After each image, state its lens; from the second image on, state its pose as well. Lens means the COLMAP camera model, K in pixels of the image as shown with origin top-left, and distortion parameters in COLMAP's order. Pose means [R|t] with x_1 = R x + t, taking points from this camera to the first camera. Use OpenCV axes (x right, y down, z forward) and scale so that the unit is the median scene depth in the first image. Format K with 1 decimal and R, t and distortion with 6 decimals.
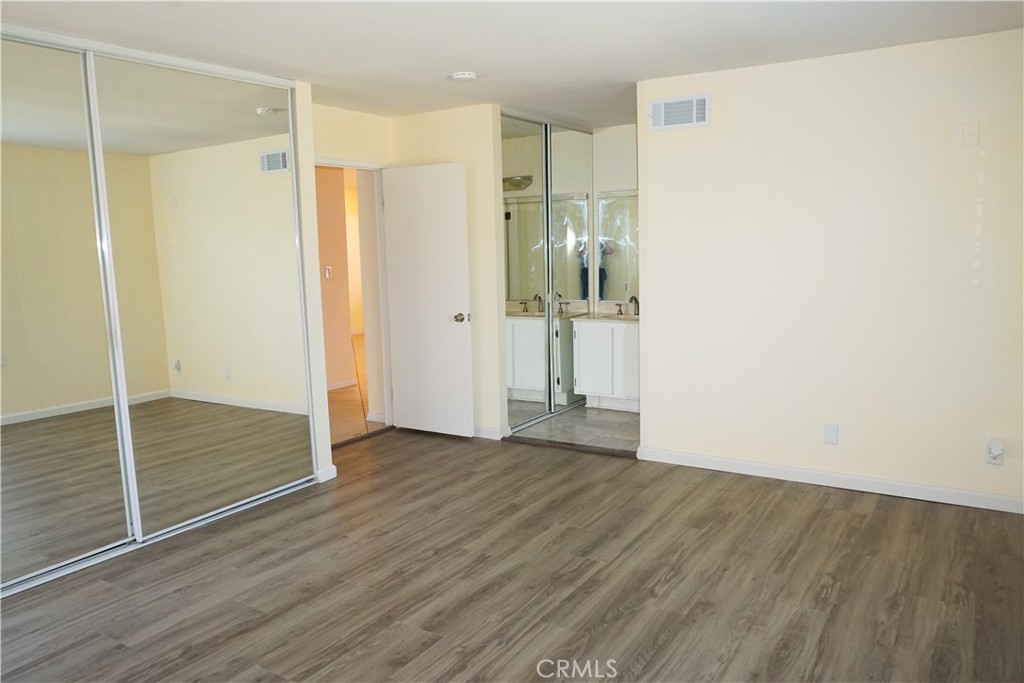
lens RADIAL K [[746.9, 0, 513.0], [0, 746.9, 342.9], [0, 0, 1]] dist [-0.050553, 0.032992]
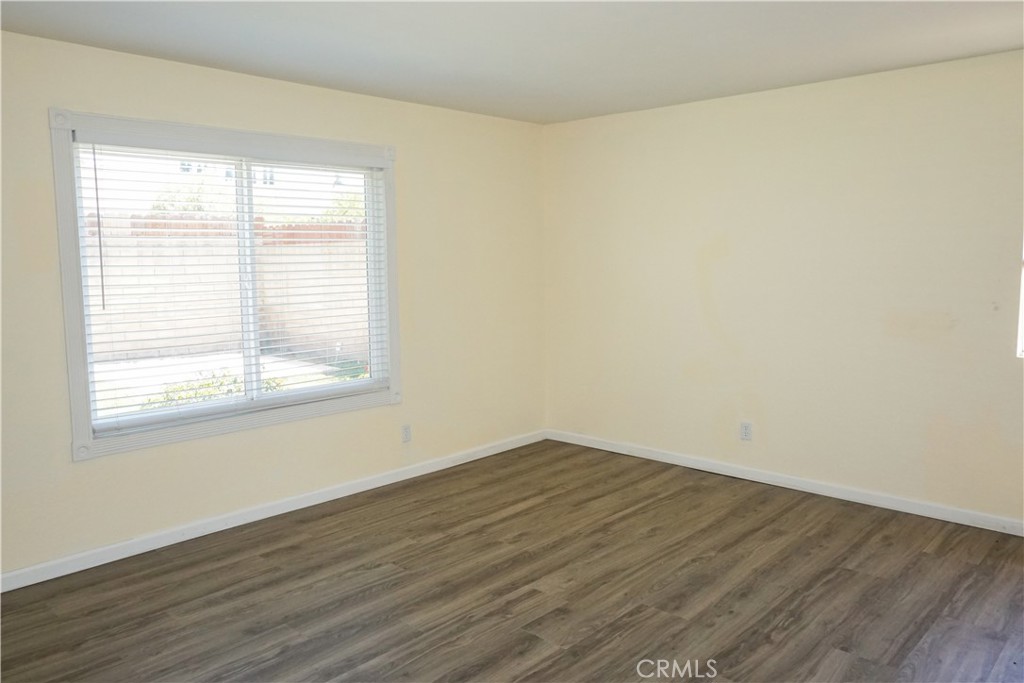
lens RADIAL K [[746.9, 0, 511.4], [0, 746.9, 341.5], [0, 0, 1]] dist [-0.050553, 0.032992]
pose [[-0.981719, 0.014656, 0.189773, -0.281266], [0.060419, 0.969461, 0.237687, -0.241296], [-0.180494, 0.244808, -0.952623, 1.868654]]
